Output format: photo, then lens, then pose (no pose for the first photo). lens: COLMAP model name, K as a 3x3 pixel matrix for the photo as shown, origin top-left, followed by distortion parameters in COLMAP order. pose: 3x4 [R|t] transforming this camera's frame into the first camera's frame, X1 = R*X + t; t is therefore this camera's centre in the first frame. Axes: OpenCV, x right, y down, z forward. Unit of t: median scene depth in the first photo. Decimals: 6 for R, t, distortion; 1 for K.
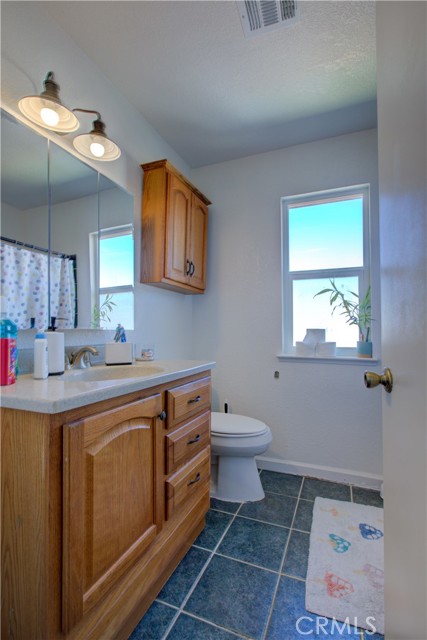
lens RADIAL K [[292.4, 0, 213.5], [0, 292.4, 320.0], [0, 0, 1]] dist [-0.005289, 0.001500]
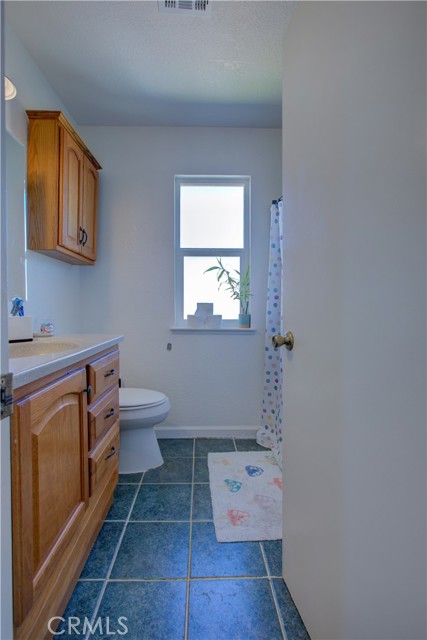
lens RADIAL K [[294.5, 0, 210.3], [0, 294.5, 303.5], [0, 0, 1]] dist [-0.001697, 0.000832]
pose [[0.919544, 0.001824, 0.392983, -0.114569], [-0.013752, 0.999526, 0.027539, 0.004525], [-0.392746, -0.030728, 0.919133, -0.028336]]
